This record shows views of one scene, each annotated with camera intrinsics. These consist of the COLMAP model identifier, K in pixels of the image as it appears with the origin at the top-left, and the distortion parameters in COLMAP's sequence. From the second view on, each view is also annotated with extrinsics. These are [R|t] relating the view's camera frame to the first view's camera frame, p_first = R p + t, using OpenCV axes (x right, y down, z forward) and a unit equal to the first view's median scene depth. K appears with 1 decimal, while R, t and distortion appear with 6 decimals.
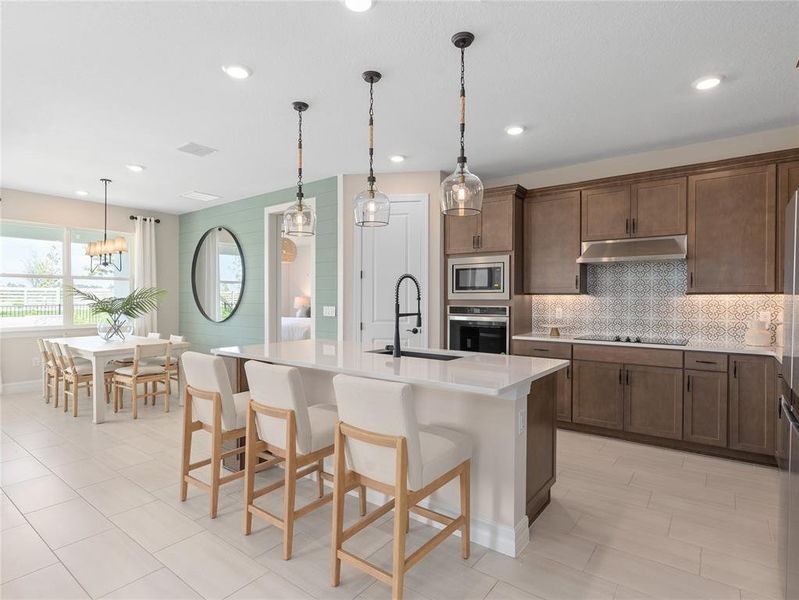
lens RADIAL K [[431.4, 0, 399.5], [0, 431.4, 300.0], [0, 0, 1]] dist [-0.008501, -0.000329]
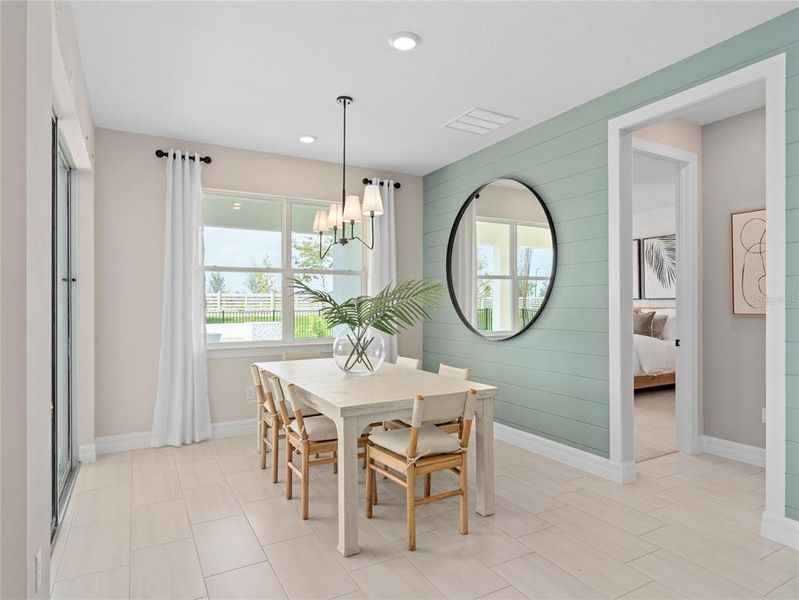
lens RADIAL K [[470.1, 0, 399.5], [0, 470.1, 300.0], [0, 0, 1]] dist [0.000394, 0.000521]
pose [[0.918664, -0.007980, -0.394960, -0.413901], [0.003083, 0.999910, -0.013032, 0.006250], [0.395028, 0.010755, 0.918606, 0.504366]]
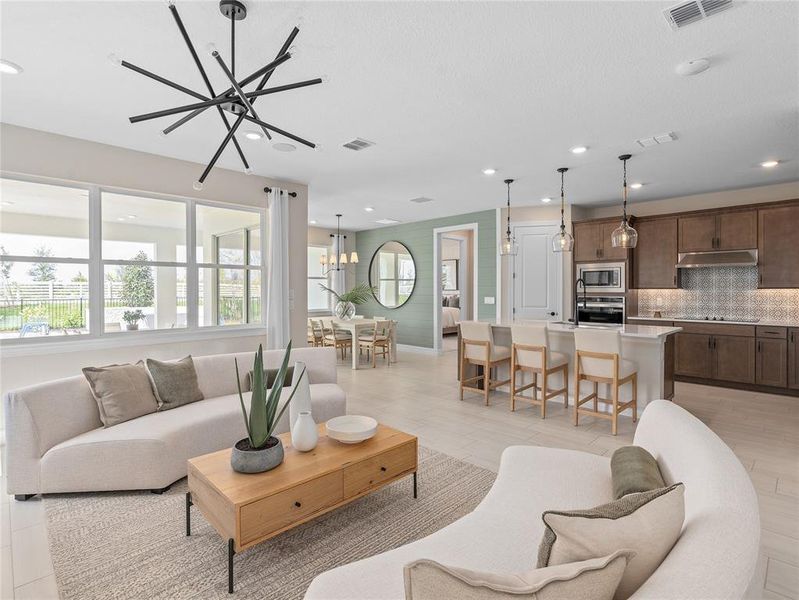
lens RADIAL K [[416.0, 0, 398.0], [0, 416.0, 289.8], [0, 0, 1]] dist [0.002022, 0.001018]
pose [[0.991393, -0.003475, -0.130872, -0.320992], [0.002966, 0.999987, -0.004084, -0.006195], [0.130885, 0.003660, 0.991391, -0.504923]]
